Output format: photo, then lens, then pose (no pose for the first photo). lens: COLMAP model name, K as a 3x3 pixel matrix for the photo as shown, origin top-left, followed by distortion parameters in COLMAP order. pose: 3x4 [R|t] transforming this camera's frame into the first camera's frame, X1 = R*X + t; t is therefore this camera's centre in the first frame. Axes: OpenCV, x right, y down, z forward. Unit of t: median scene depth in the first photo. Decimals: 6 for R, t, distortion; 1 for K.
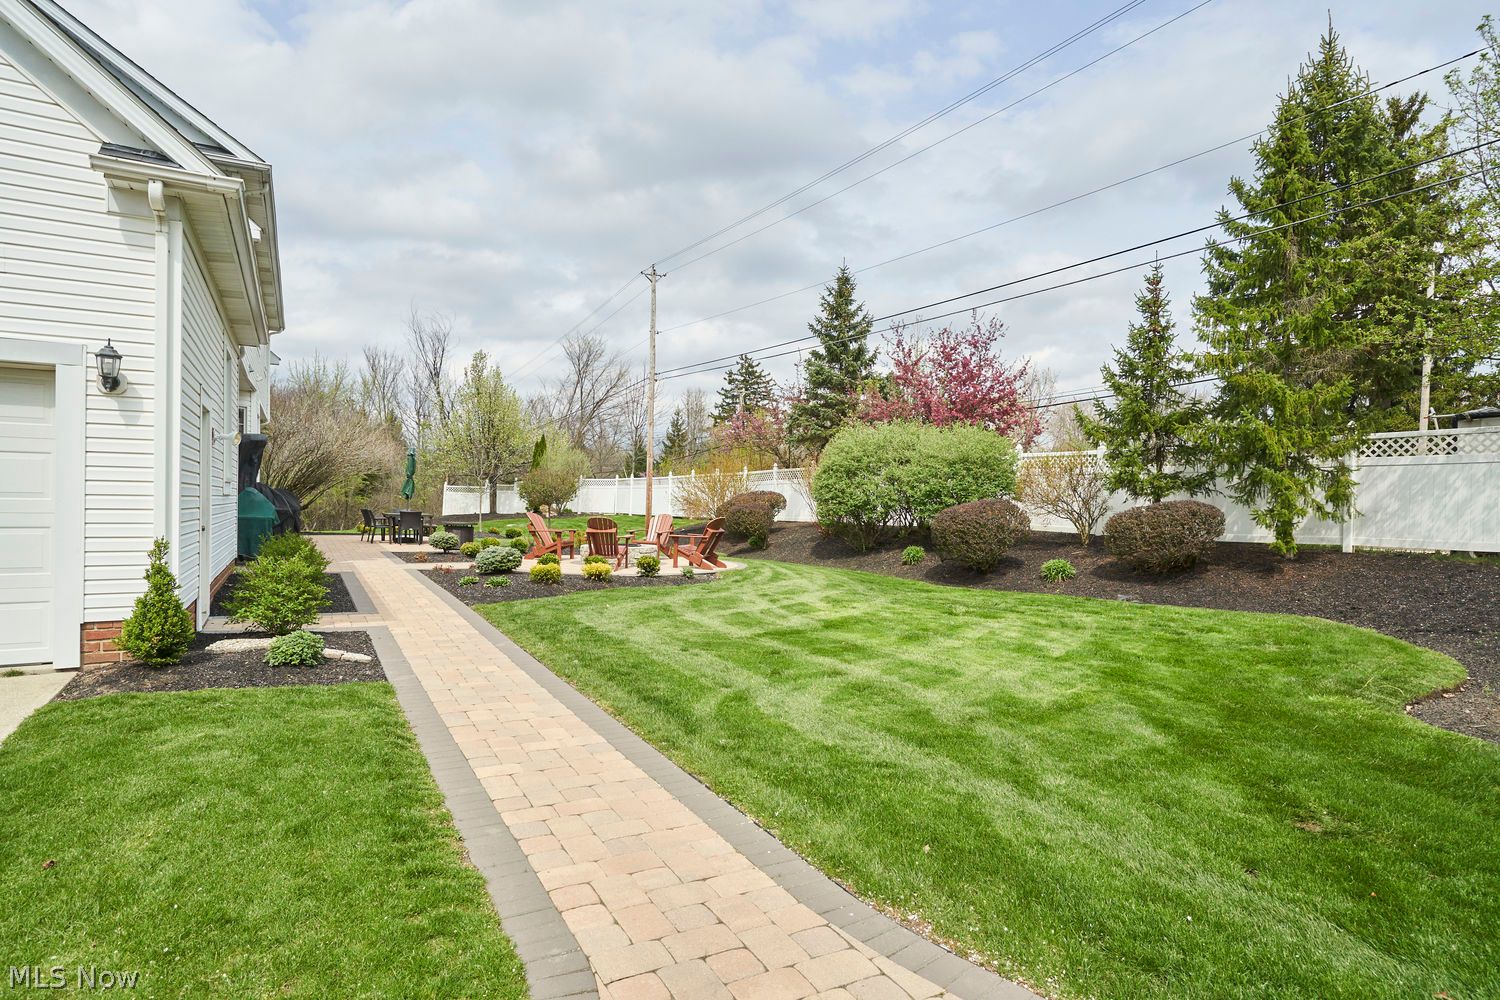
lens RADIAL K [[822.6, 0, 750.6], [0, 822.6, 497.7], [0, 0, 1]] dist [0.001519, 0.000321]
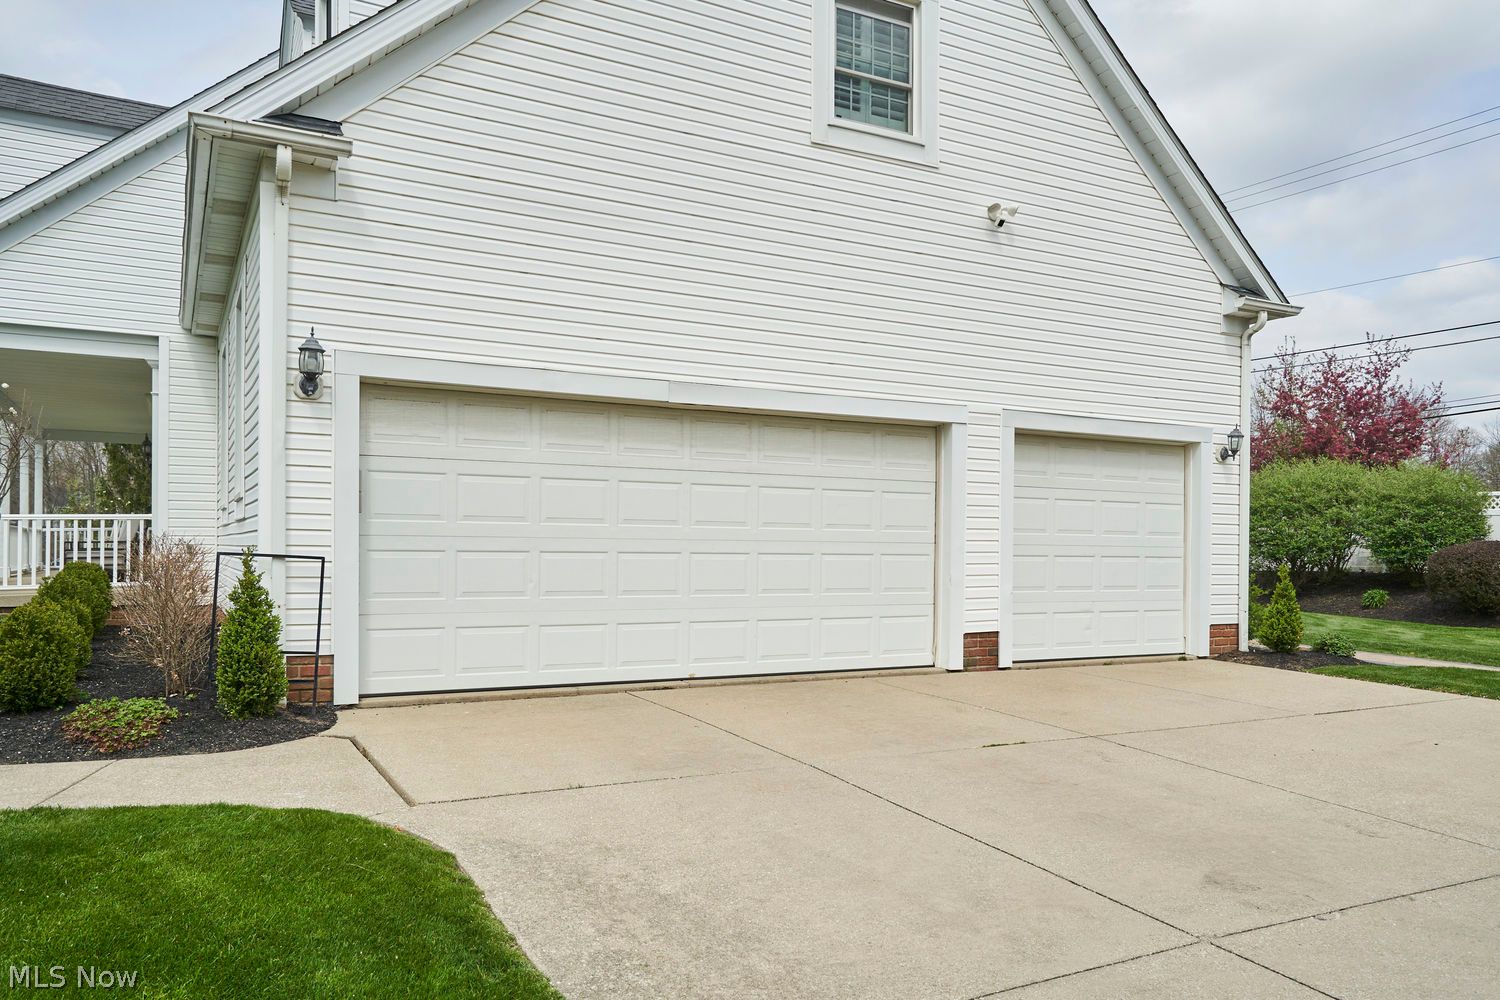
lens RADIAL K [[1080.0, 0, 748.9], [0, 1080.0, 506.0], [0, 0, 1]] dist [0.046947, 0.000736]
pose [[0.999665, 0.019522, -0.016969, -0.512665], [-0.019822, 0.999647, -0.017664, -0.000997], [0.016618, 0.017994, 0.999700, -0.287130]]
